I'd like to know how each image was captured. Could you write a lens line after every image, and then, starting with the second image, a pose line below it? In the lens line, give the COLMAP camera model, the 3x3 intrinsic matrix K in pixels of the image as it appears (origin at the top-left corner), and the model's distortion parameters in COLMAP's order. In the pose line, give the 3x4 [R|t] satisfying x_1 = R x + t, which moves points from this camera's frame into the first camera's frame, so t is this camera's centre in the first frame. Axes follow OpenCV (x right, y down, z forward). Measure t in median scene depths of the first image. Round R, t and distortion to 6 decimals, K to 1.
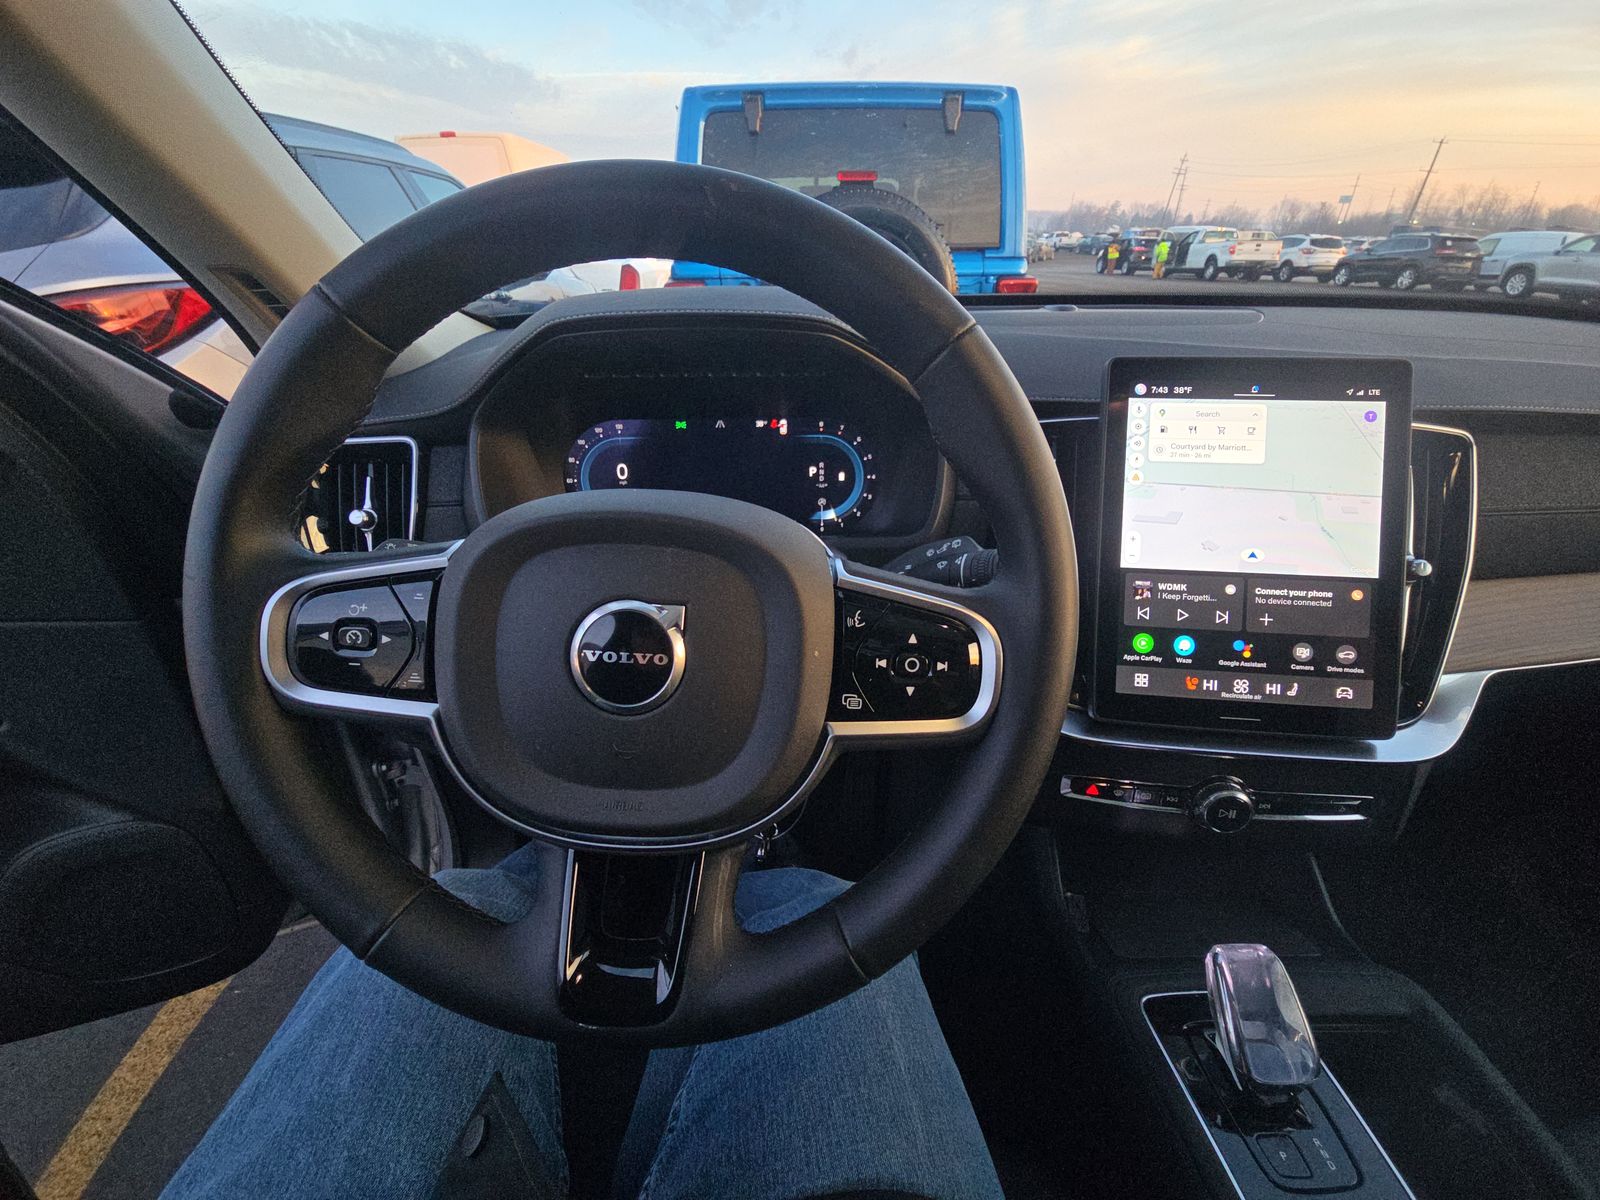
lens RADIAL K [[652.6, 0, 833.0], [0, 652.6, 603.2], [0, 0, 1]] dist [0.025176, -0.016344]
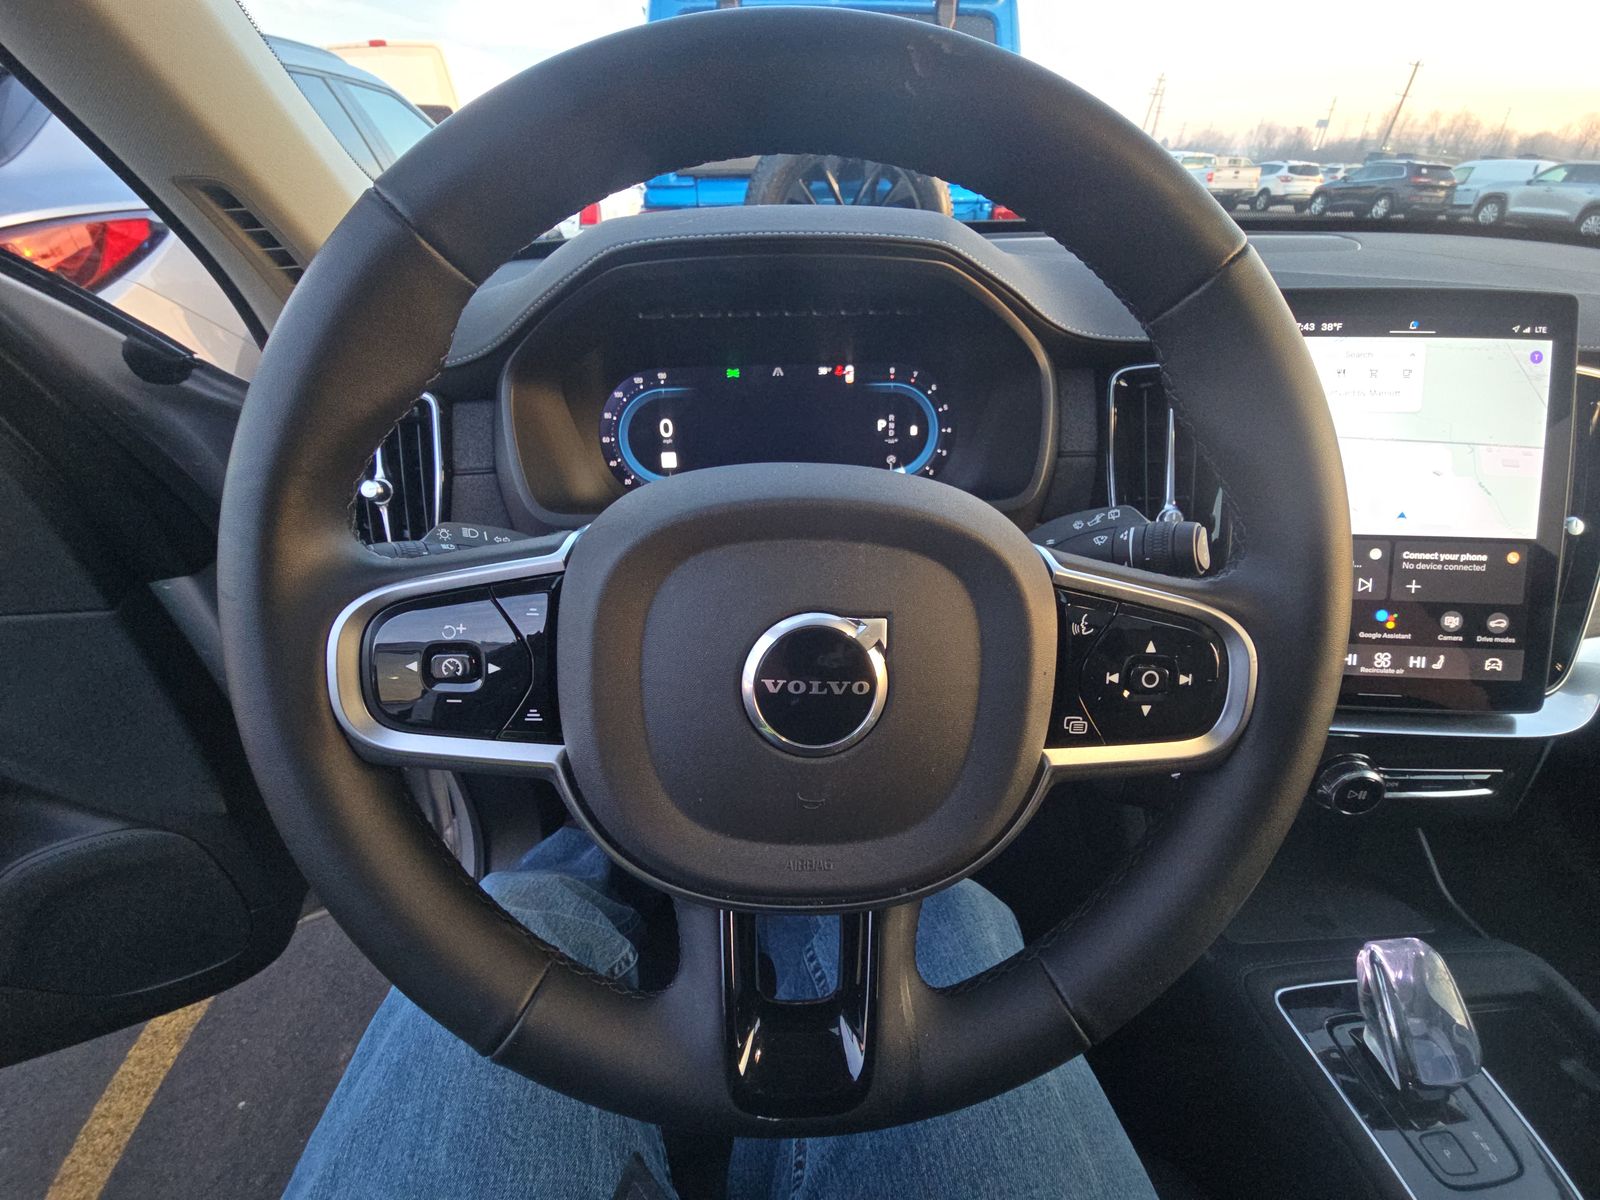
lens RADIAL K [[652.6, 0, 833.0], [0, 652.6, 603.2], [0, 0, 1]] dist [0.025176, -0.016344]
pose [[0.998870, -0.025221, 0.040271, -0.177958], [0.021870, 0.996426, 0.081585, -0.043806], [-0.042184, -0.080612, 0.995852, 0.125560]]
